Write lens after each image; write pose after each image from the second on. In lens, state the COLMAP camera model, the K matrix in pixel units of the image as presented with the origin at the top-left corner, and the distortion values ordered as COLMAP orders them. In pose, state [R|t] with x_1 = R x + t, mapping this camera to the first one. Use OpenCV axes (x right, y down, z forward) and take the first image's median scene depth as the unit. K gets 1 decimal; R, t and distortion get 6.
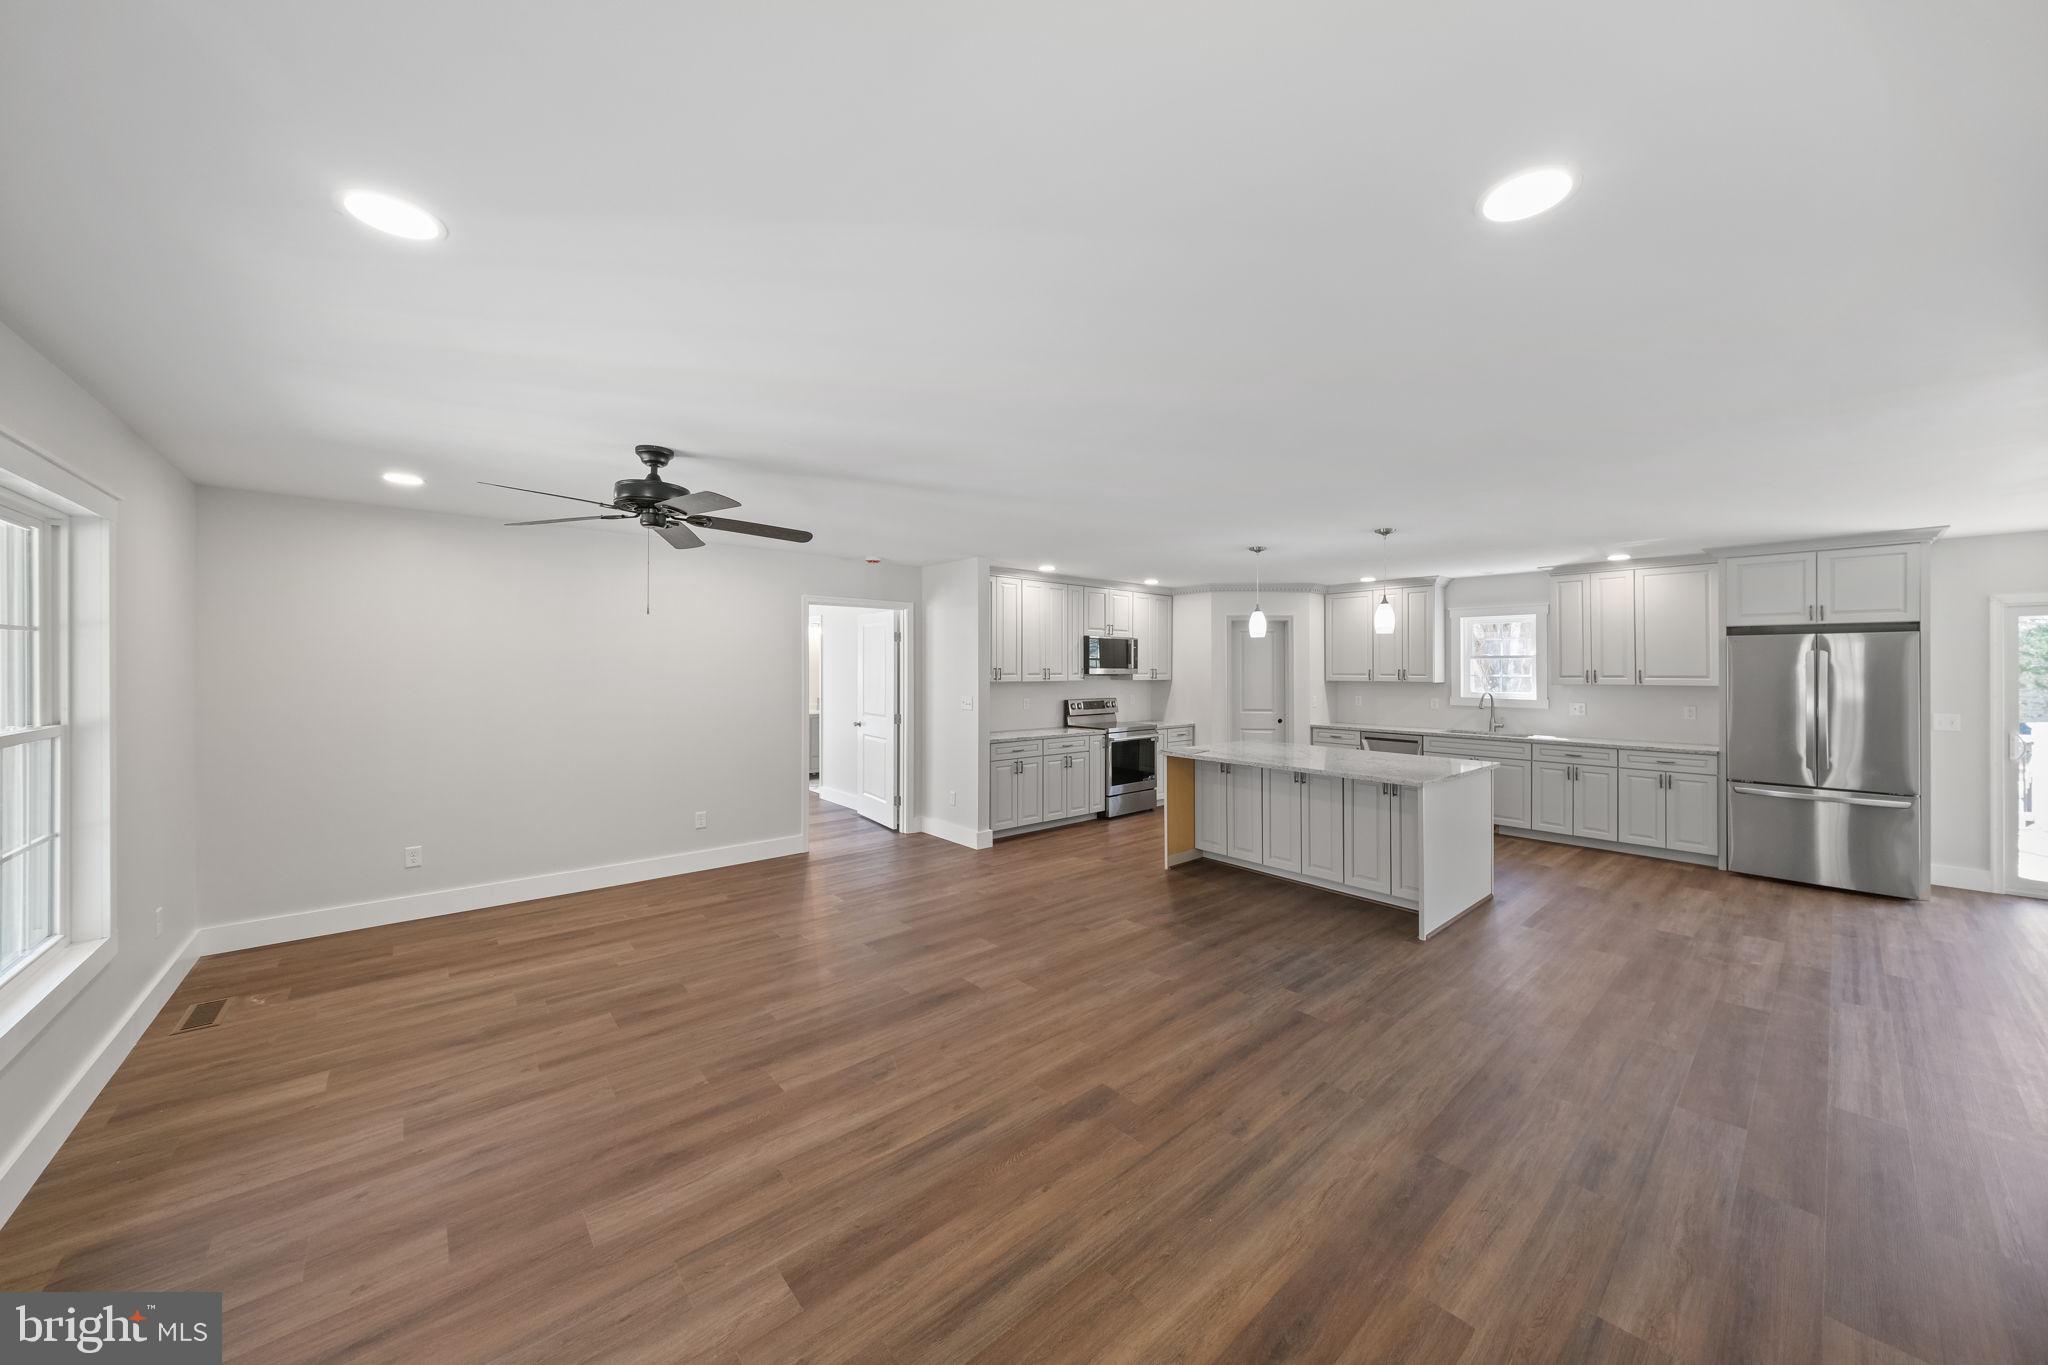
lens RADIAL K [[726.6, 0, 1035.3], [0, 726.6, 675.0], [0, 0, 1]] dist [0.001635, -0.003438]
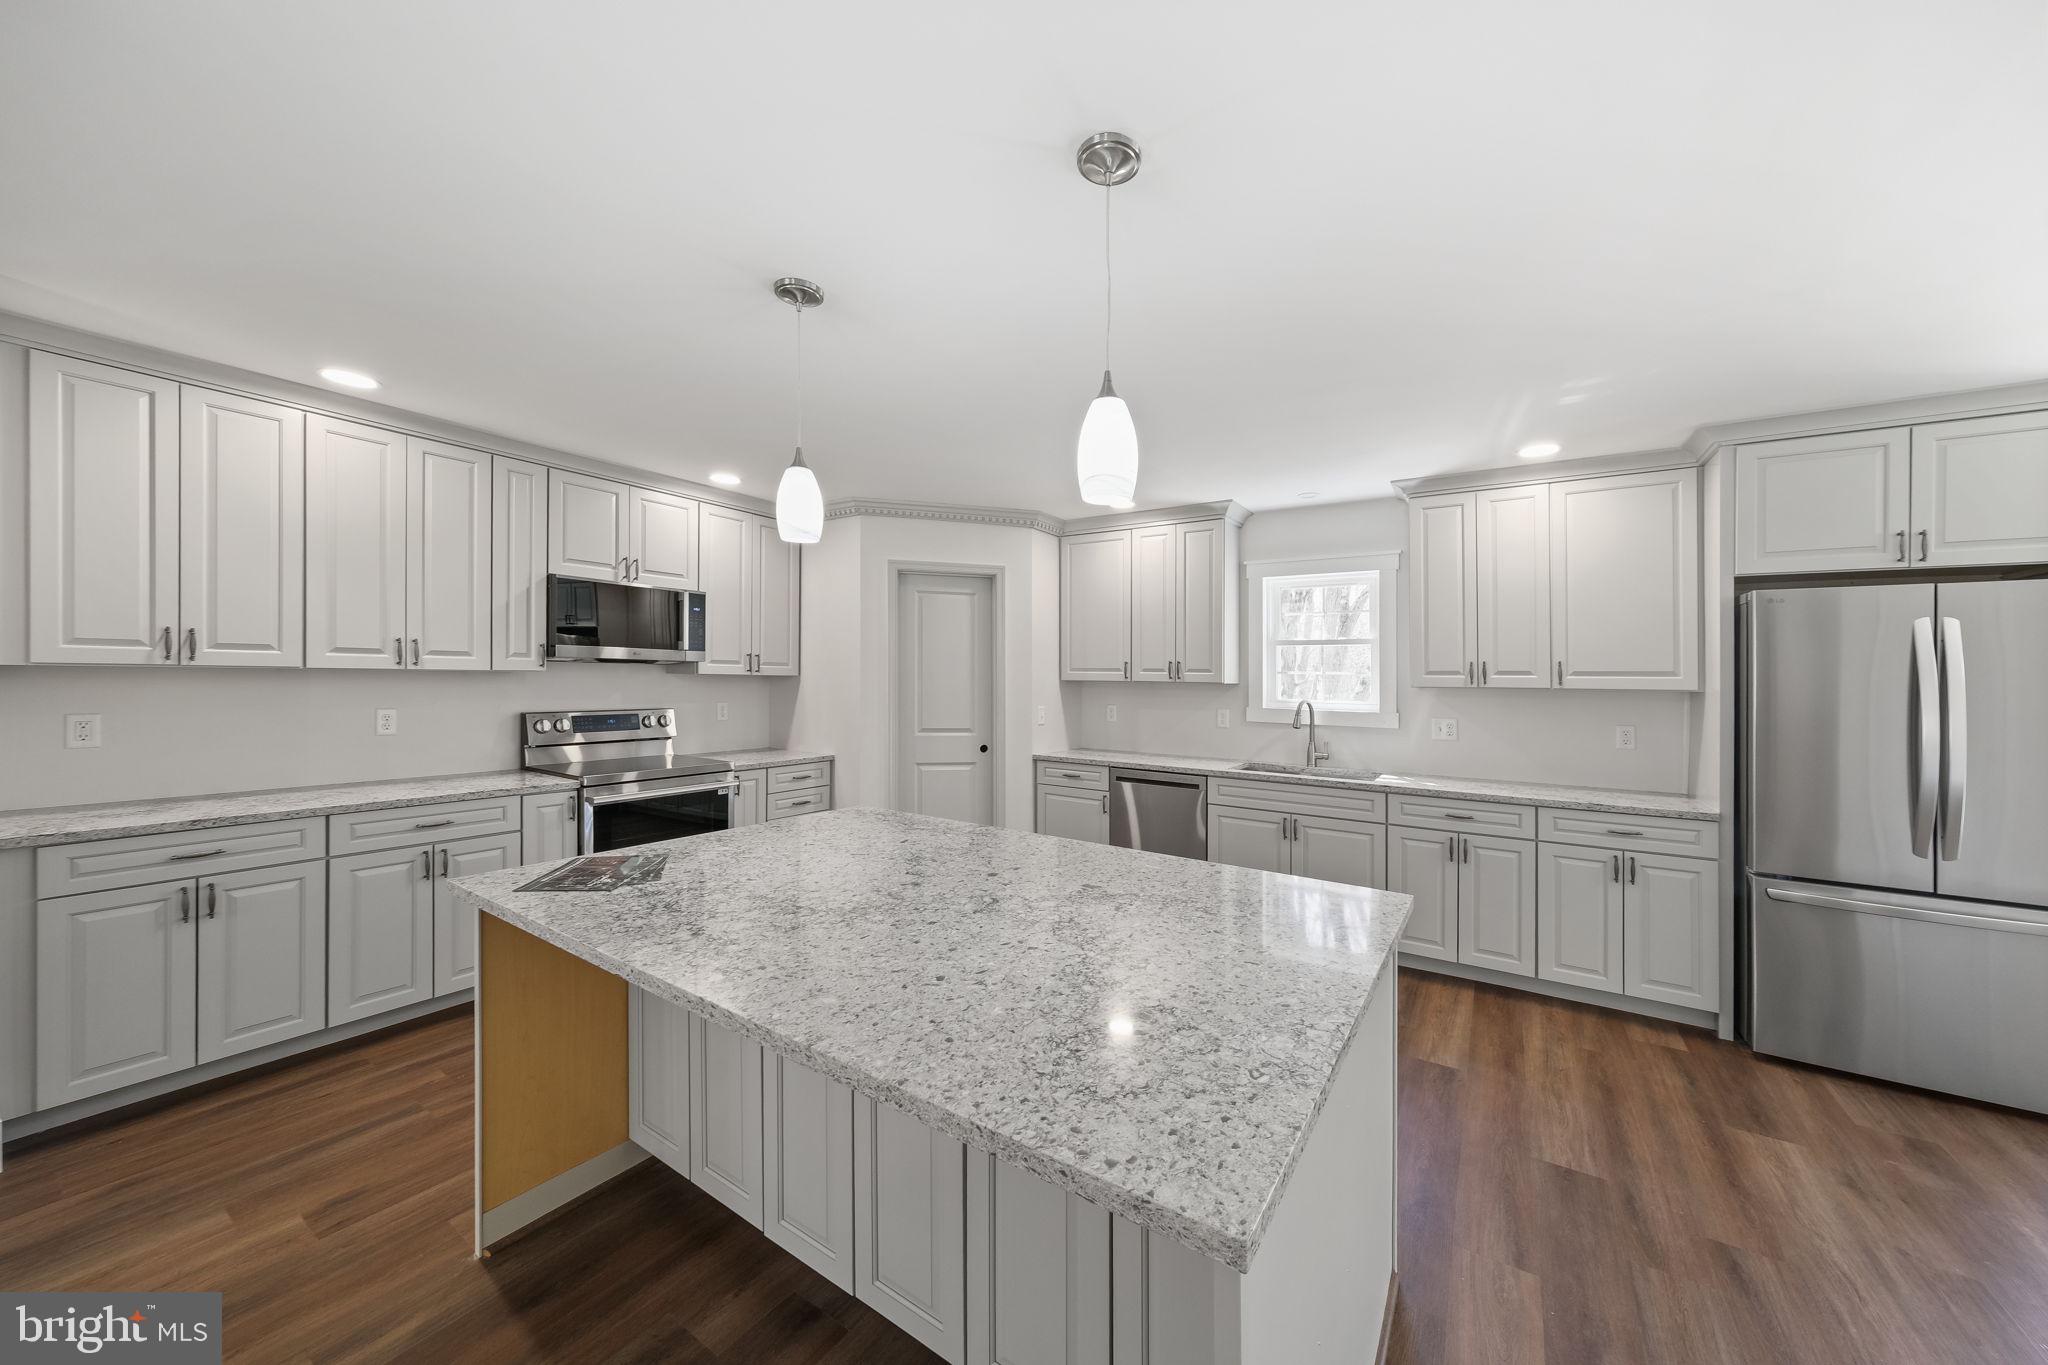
lens RADIAL K [[729.7, 0, 1041.9], [0, 729.7, 667.3], [0, 0, 1]] dist [-0.001609, -0.000201]
pose [[0.960164, 0.017332, 0.278900, 0.249014], [-0.011169, 0.999657, -0.023672, 0.013537], [-0.279215, 0.019614, 0.960028, 0.486903]]
